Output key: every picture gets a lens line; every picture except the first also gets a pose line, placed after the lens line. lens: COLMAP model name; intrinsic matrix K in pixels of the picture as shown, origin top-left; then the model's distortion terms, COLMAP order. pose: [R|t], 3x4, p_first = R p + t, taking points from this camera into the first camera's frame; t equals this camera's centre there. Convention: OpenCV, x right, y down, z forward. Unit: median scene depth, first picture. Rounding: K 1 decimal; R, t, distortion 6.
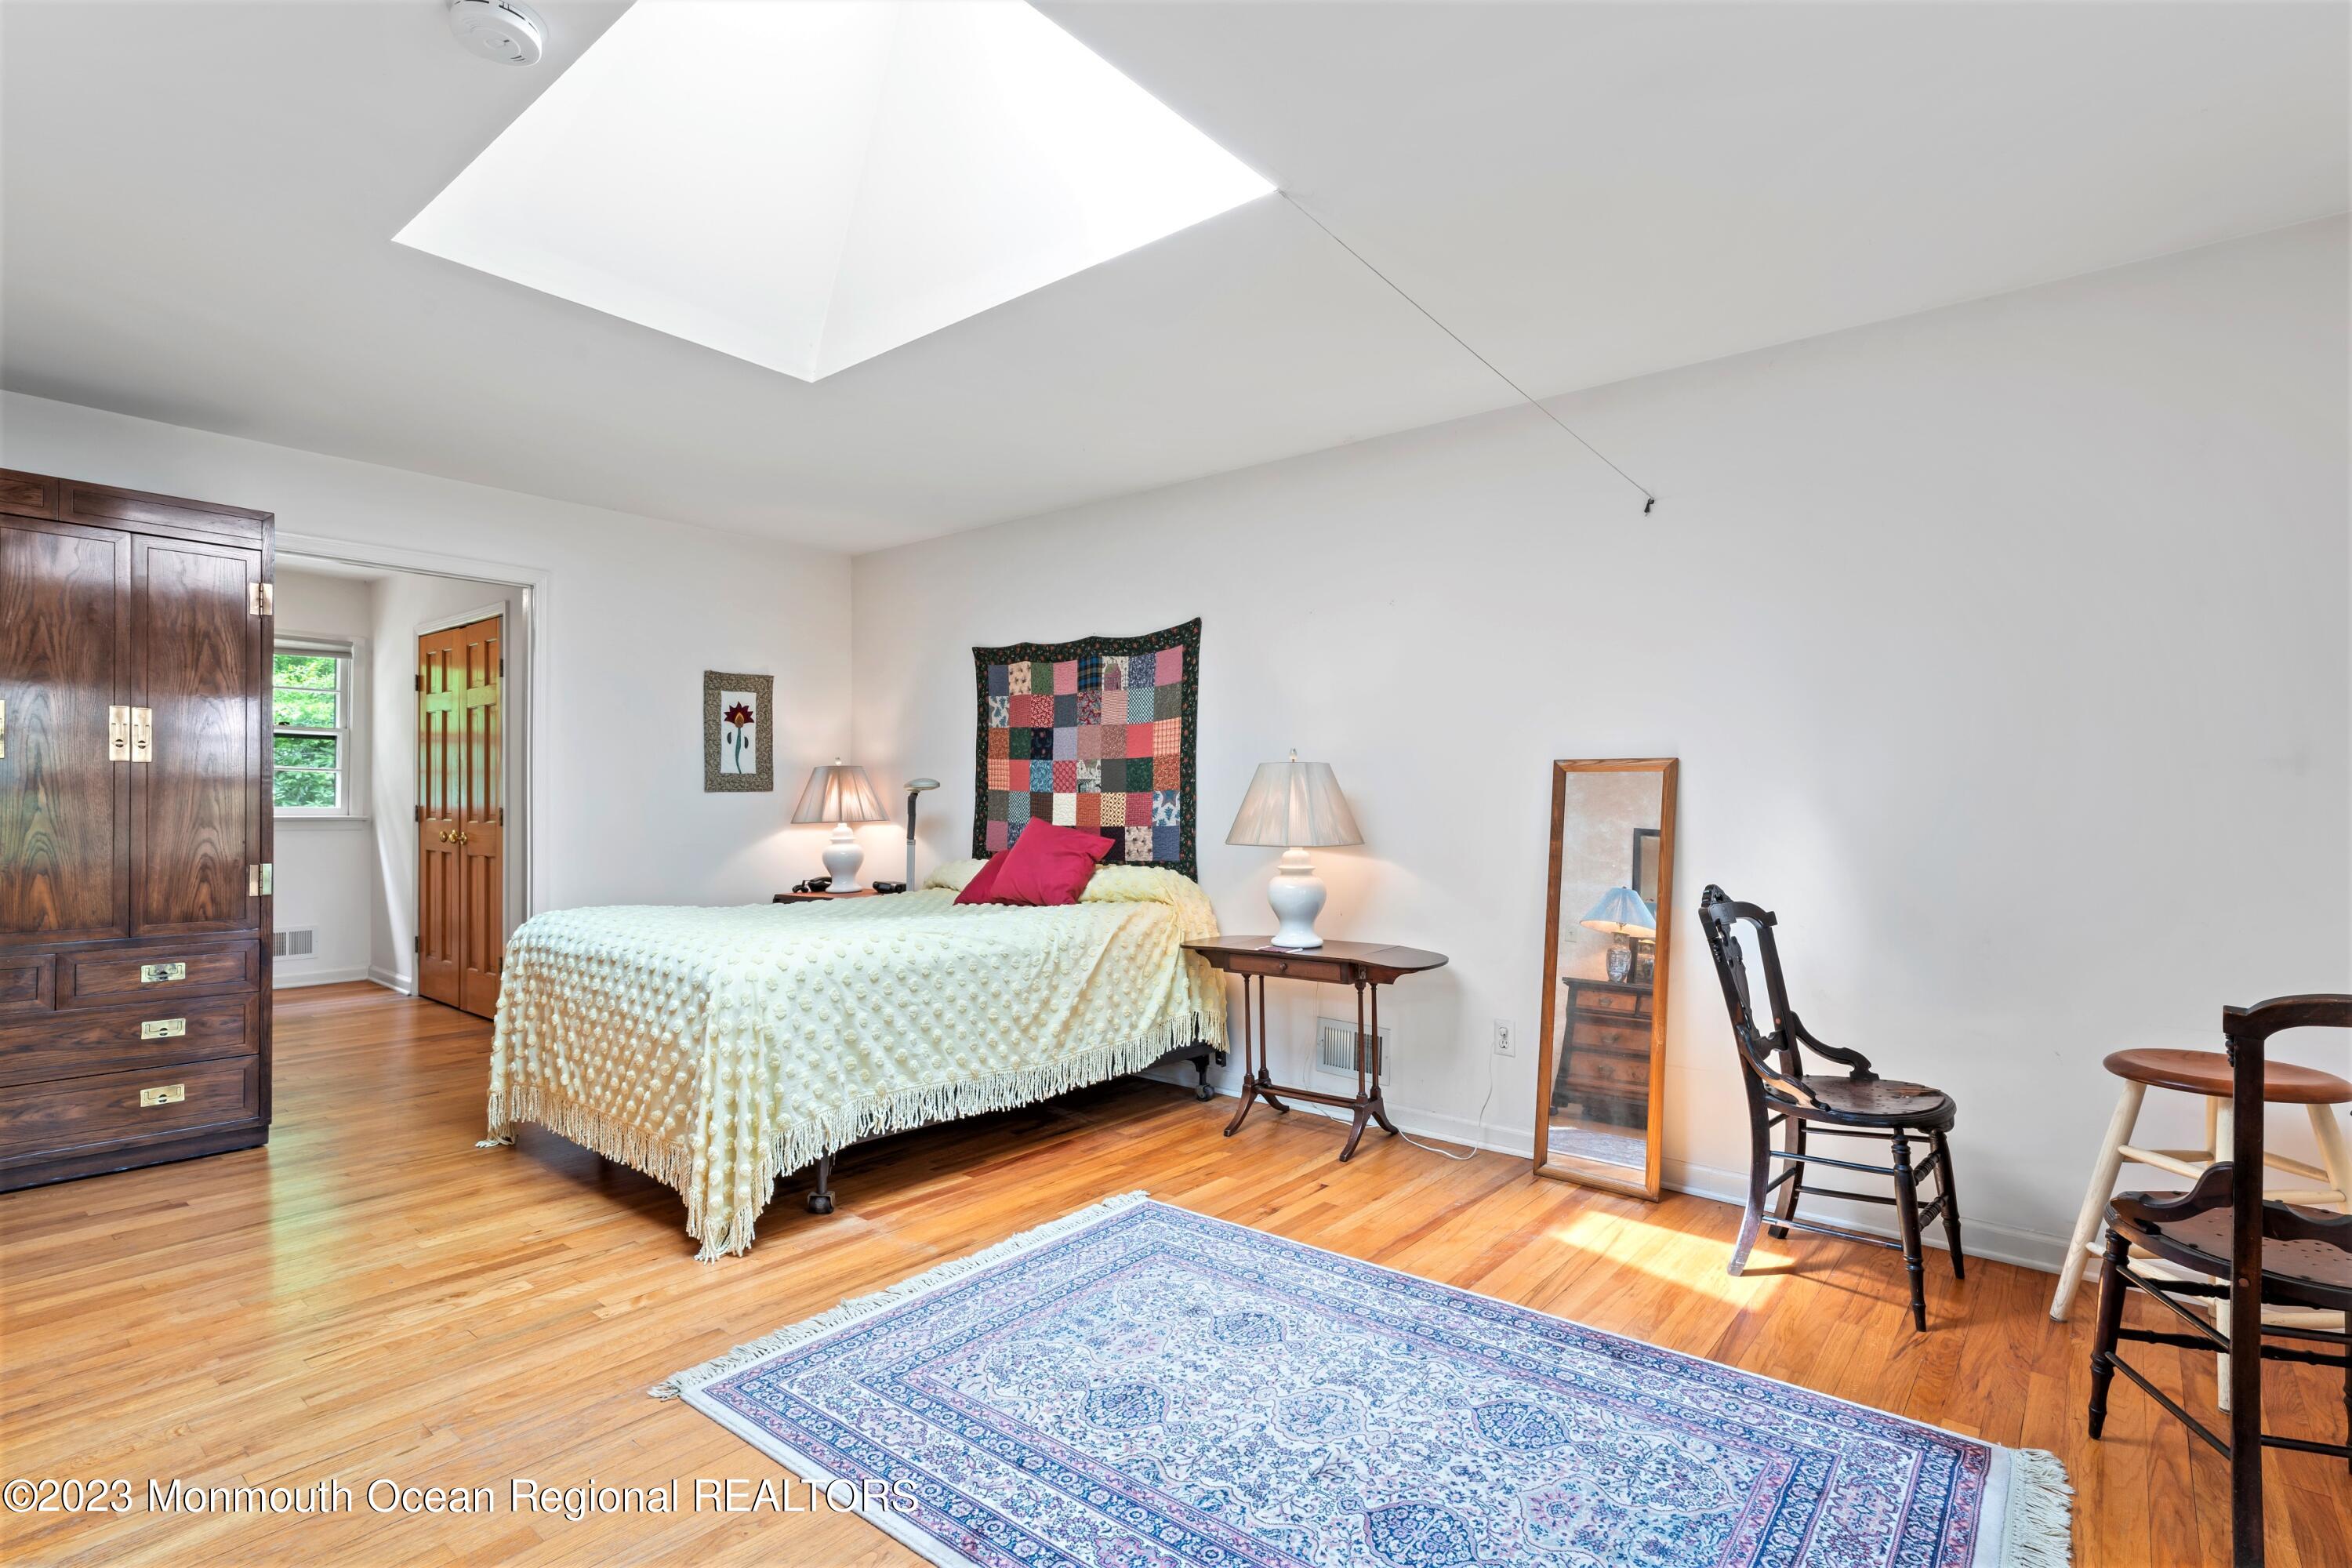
lens RADIAL K [[1133.8, 0, 1175.3], [0, 1133.8, 791.7], [0, 0, 1]] dist [0.002281, 0.000448]
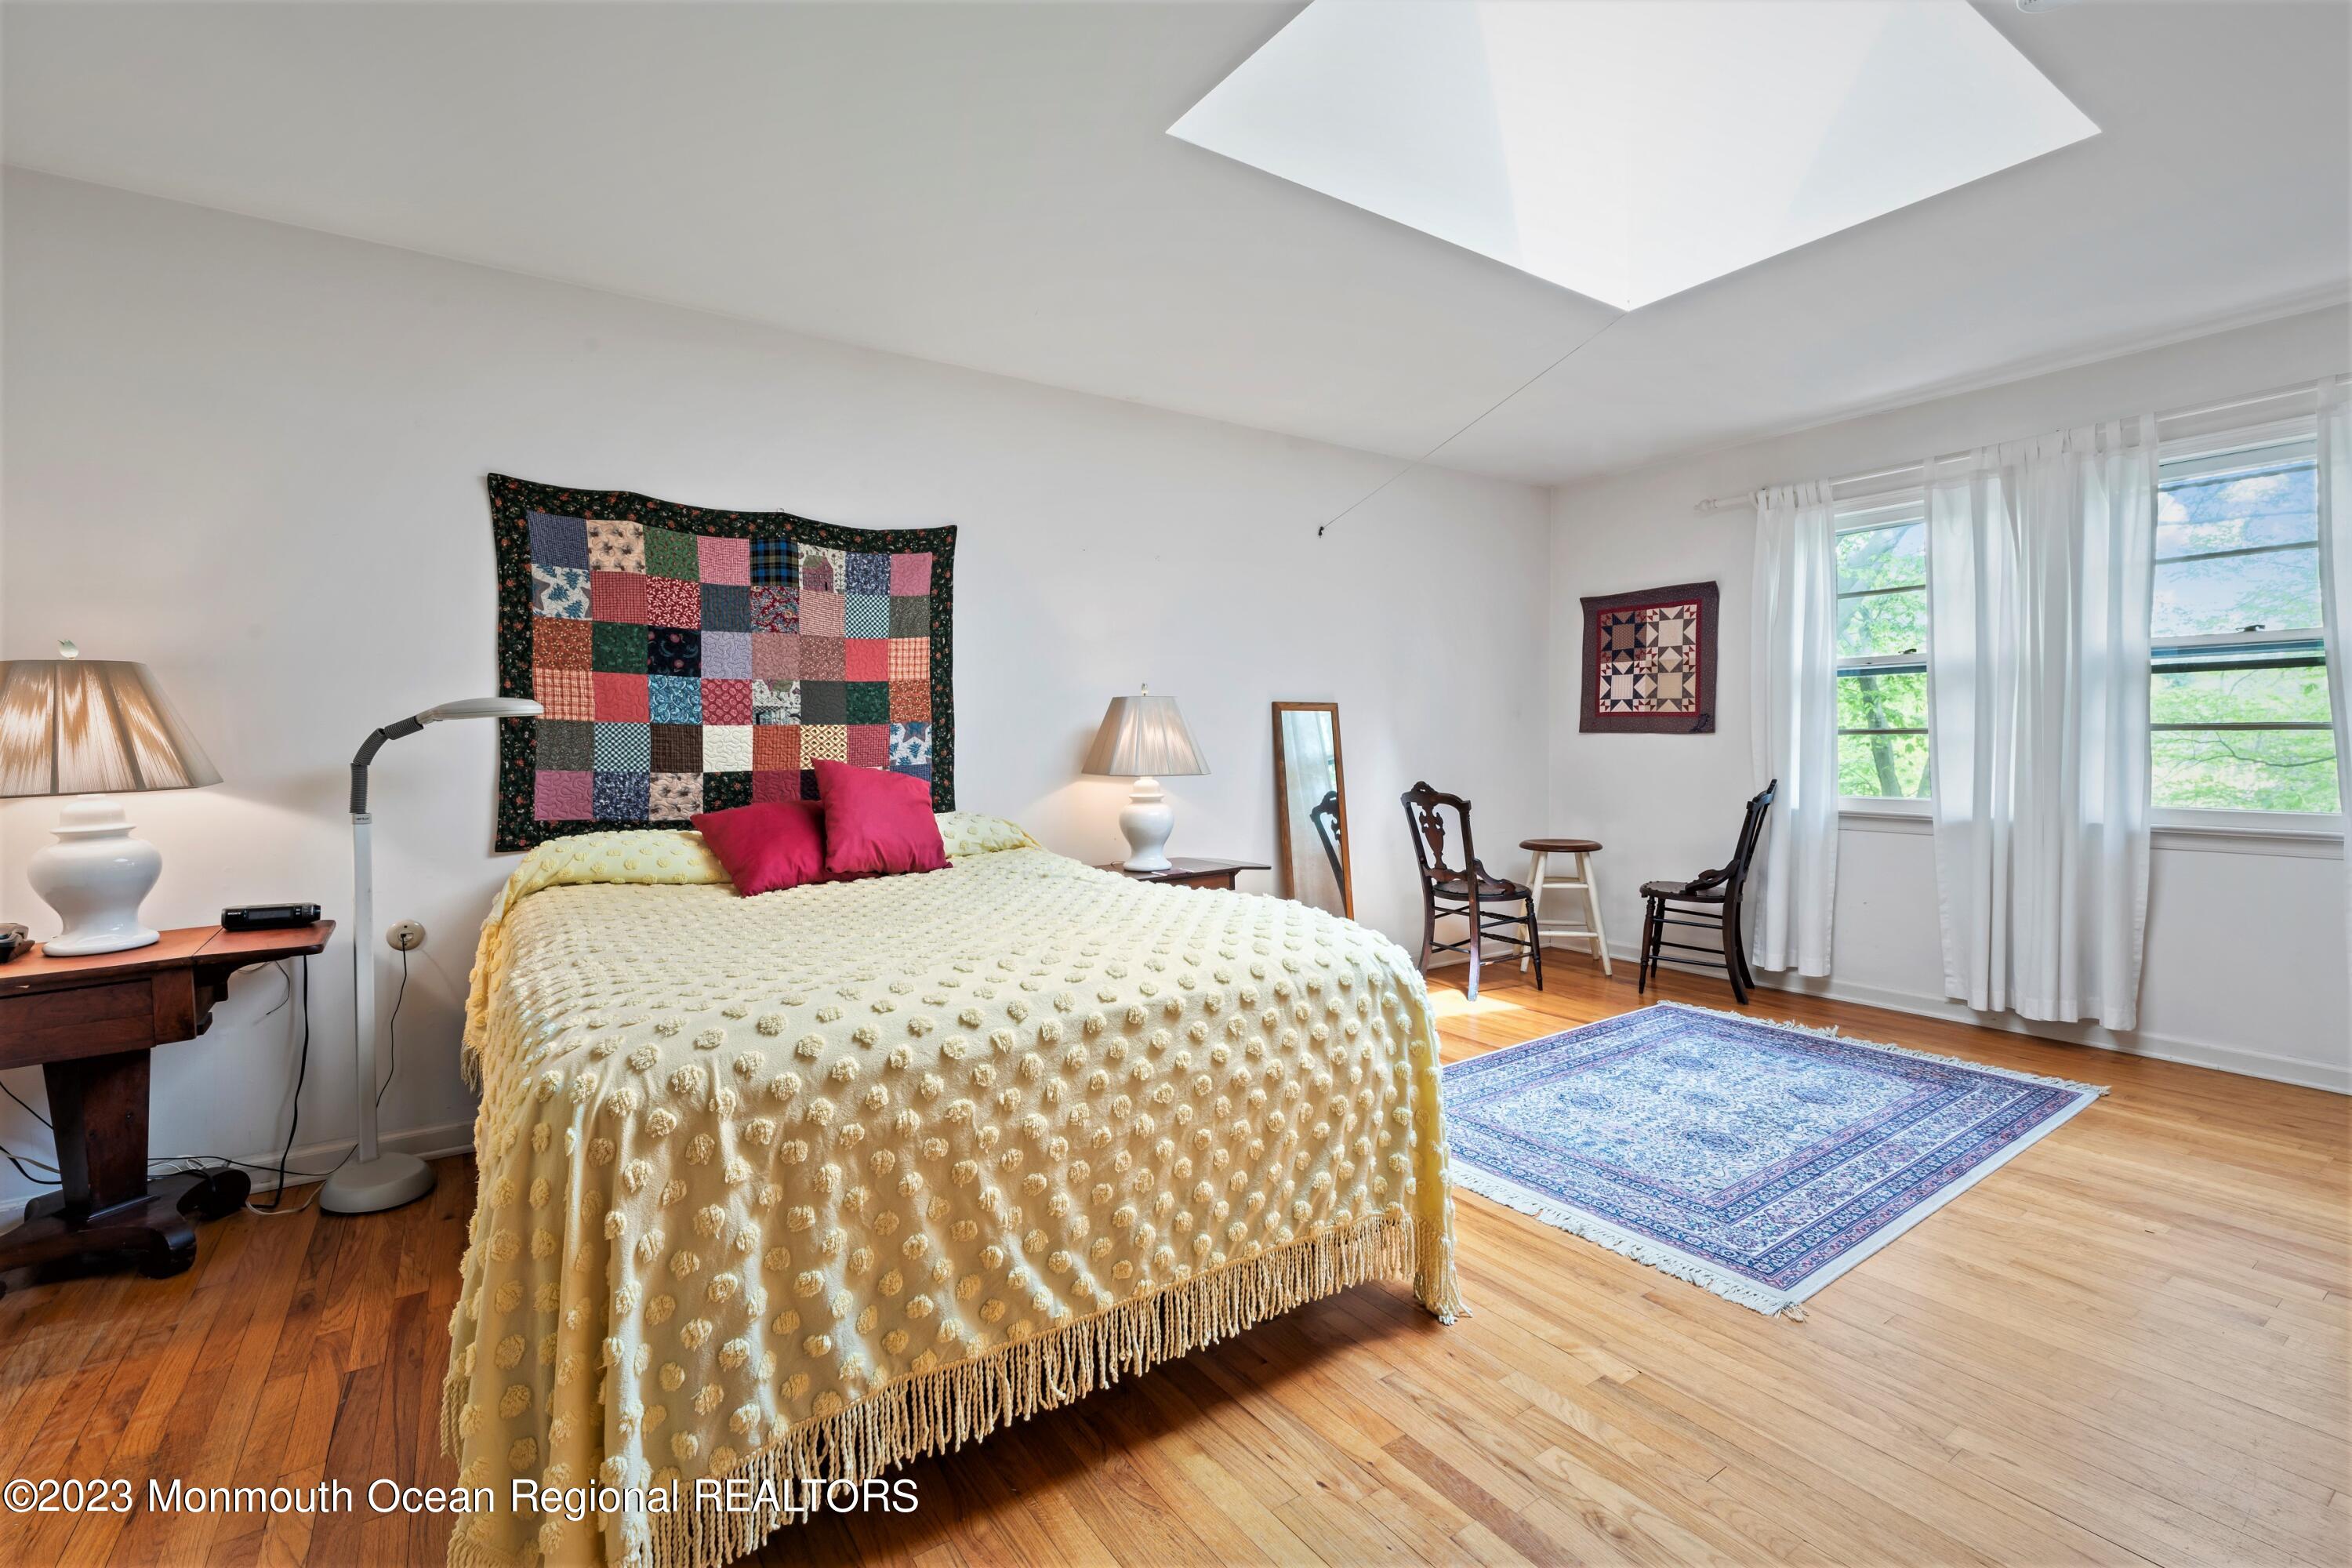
lens RADIAL K [[1030.7, 0, 1176.8], [0, 1030.7, 762.7], [0, 0, 1]] dist [0.000656, -0.000144]
pose [[0.278139, -0.027134, 0.960158, -0.674280], [0.002237, 0.999617, 0.027601, 0.007867], [-0.960538, -0.005529, 0.278093, 0.587303]]
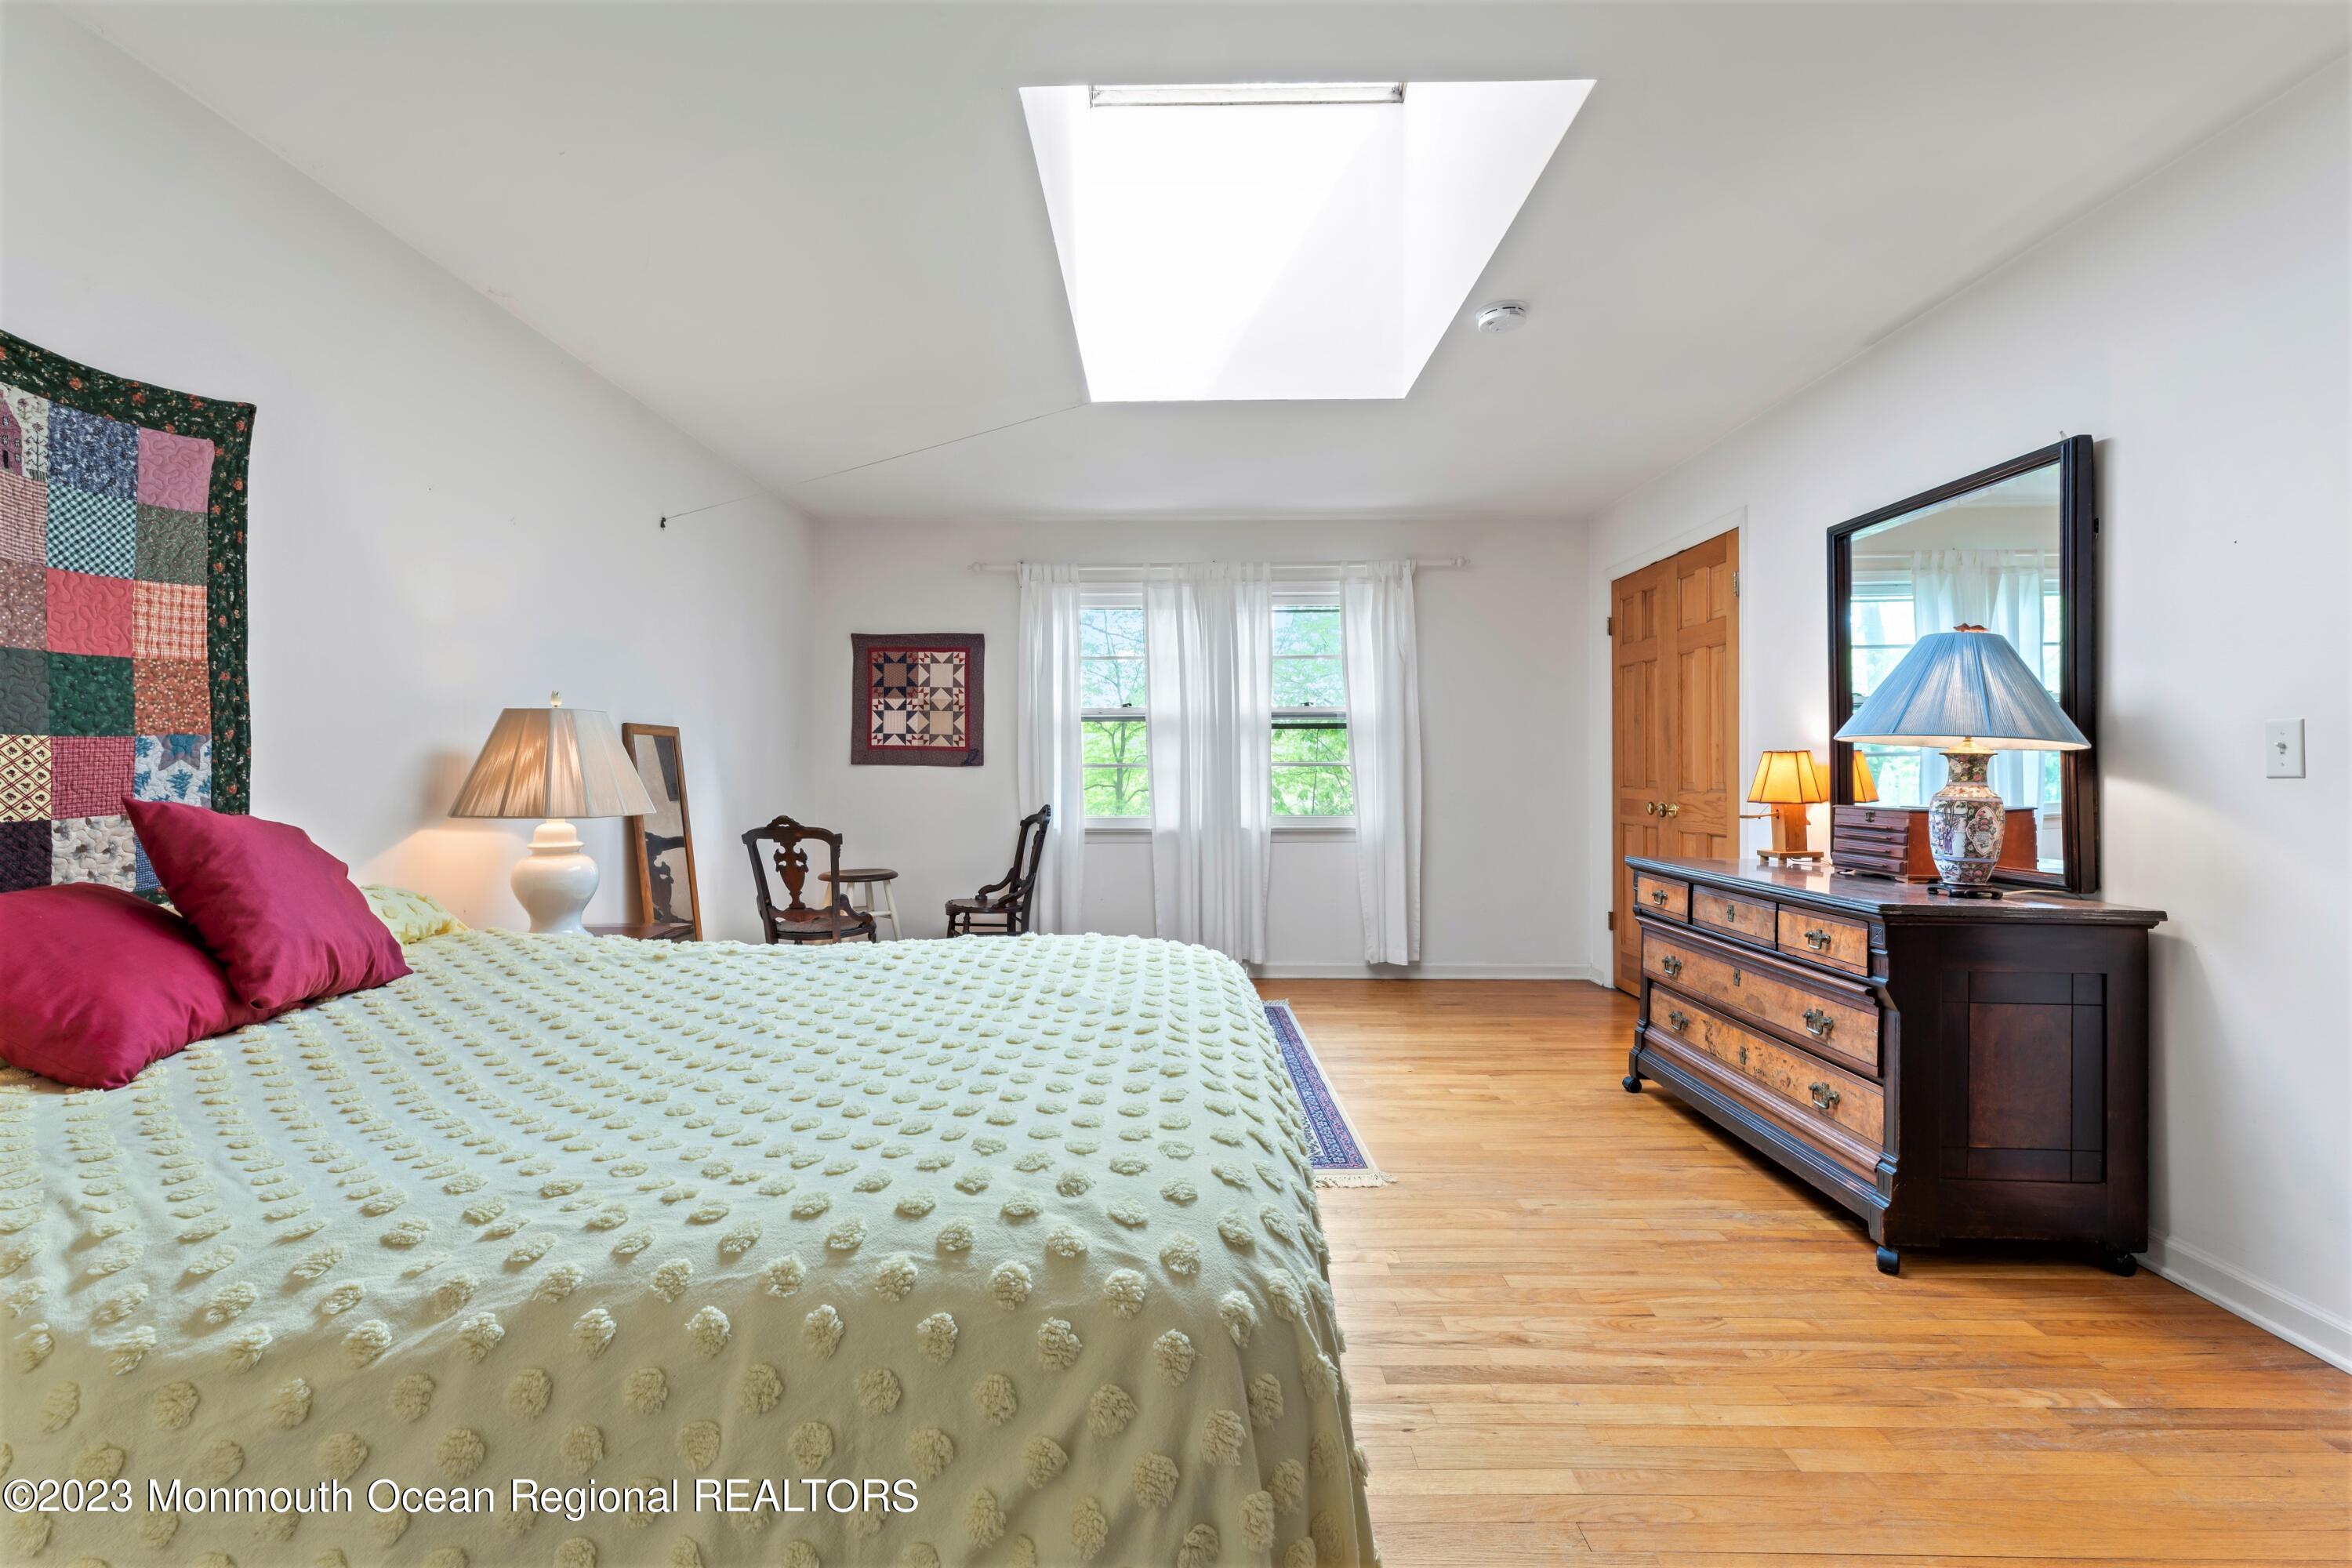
lens RADIAL K [[1026.6, 0, 1165.4], [0, 1026.6, 771.6], [0, 0, 1]] dist [-0.000752, -0.000297]
pose [[-0.624932, -0.004262, 0.780668, -0.584712], [-0.004507, 0.999988, 0.001852, 0.011303], [-0.780666, -0.002362, -0.624944, 0.927607]]
